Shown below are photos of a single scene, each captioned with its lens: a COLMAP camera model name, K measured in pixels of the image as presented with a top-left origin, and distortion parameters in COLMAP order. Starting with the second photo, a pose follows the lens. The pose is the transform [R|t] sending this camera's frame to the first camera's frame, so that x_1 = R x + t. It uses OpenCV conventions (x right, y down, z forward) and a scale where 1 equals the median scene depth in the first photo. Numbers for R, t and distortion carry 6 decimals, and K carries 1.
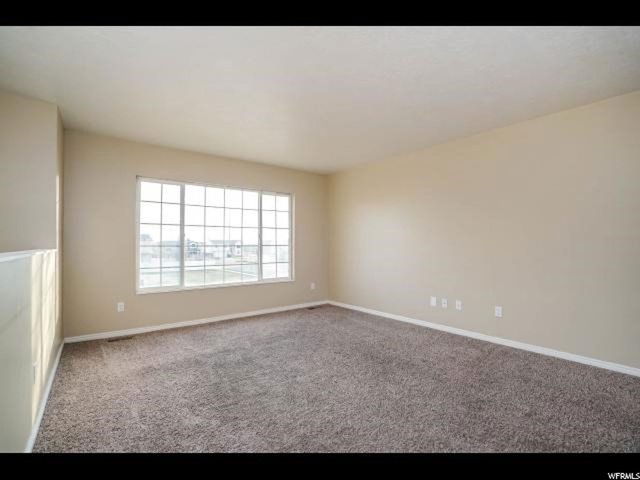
lens RADIAL K [[303.4, 0, 320.0], [0, 303.4, 240.0], [0, 0, 1]] dist [-0.049492, 0.000439]
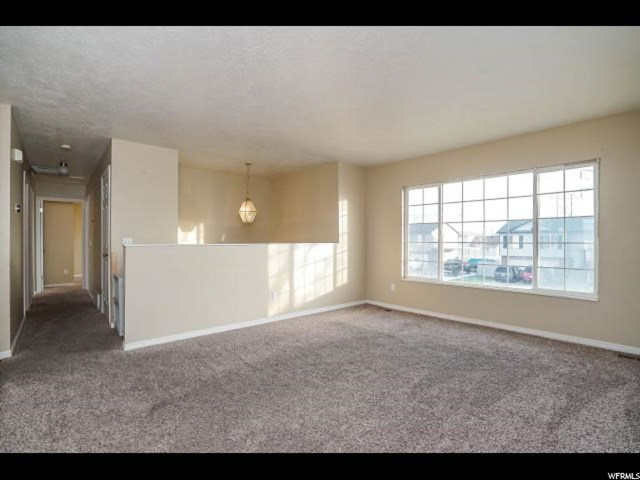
lens RADIAL K [[308.0, 0, 308.0], [0, 308.0, 241.7], [0, 0, 1]] dist [-0.045662, 0.000292]
pose [[0.035324, 0.004877, -0.999364, 0.619988], [0.009931, 0.999937, 0.005231, 0.006806], [0.999327, -0.010110, 0.035273, 0.497263]]
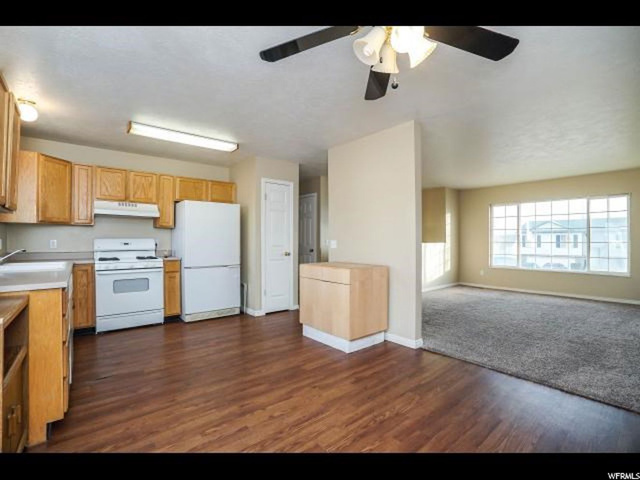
lens RADIAL K [[298.0, 0, 316.5], [0, 298.0, 240.1], [0, 0, 1]] dist [-0.026989, 0.000853]
pose [[0.028633, 0.002101, -0.999588, 1.113991], [0.011147, 0.999935, 0.002421, -0.007192], [0.999528, -0.011211, 0.028607, -0.139038]]
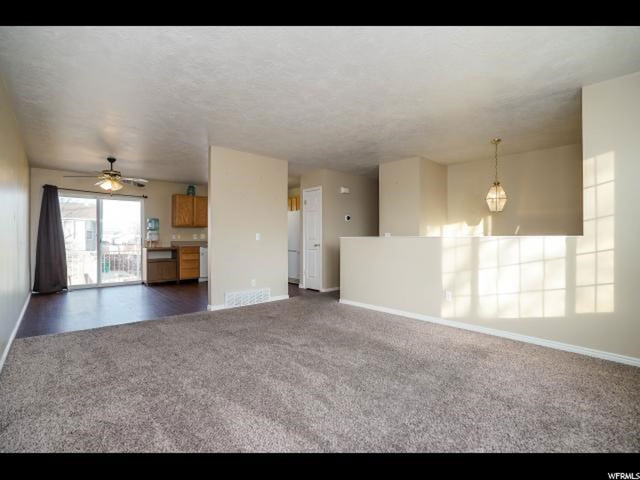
lens RADIAL K [[298.0, 0, 316.5], [0, 298.0, 240.1], [0, 0, 1]] dist [-0.026989, 0.000853]
pose [[-0.997119, 0.005043, -0.075687, 0.044830], [0.005275, 0.999982, -0.002865, 0.028713], [0.075671, -0.003256, -0.997128, 1.249077]]
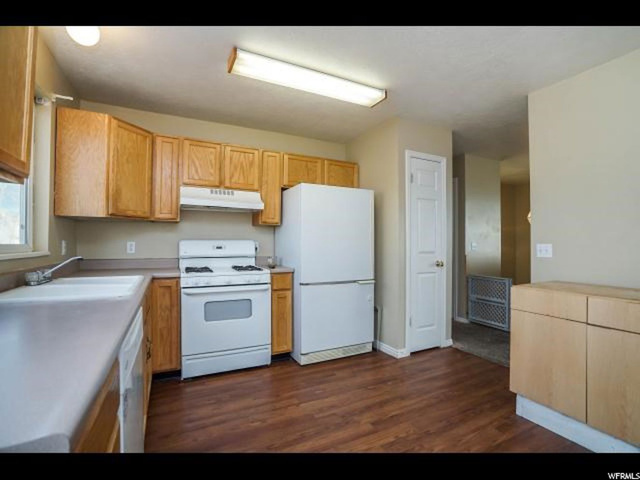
lens RADIAL K [[303.4, 0, 320.0], [0, 303.4, 240.0], [0, 0, 1]] dist [-0.049492, 0.000439]
pose [[-0.183120, -0.006425, -0.983070, 0.769634], [0.007764, 0.999938, -0.007982, -0.010120], [0.983060, -0.009094, -0.183058, -0.383742]]
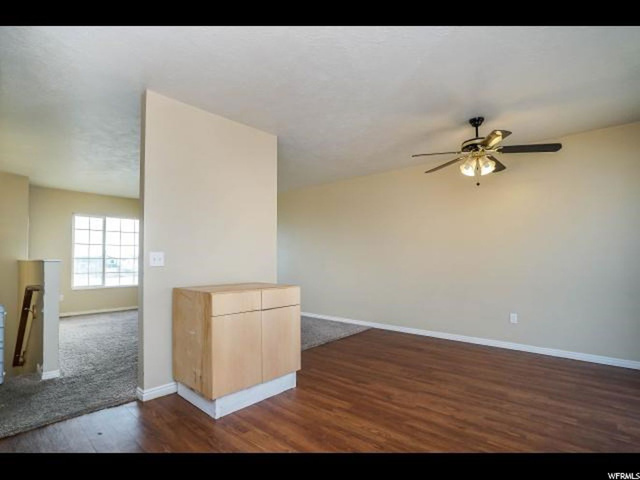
lens RADIAL K [[312.0, 0, 301.6], [0, 312.0, 254.1], [0, 0, 1]] dist [-0.029384, 0.000038]
pose [[0.988439, 0.005305, 0.151527, 0.292522], [-0.004425, 0.999971, -0.006143, 0.002548], [-0.151556, 0.005402, 0.988434, -0.691244]]
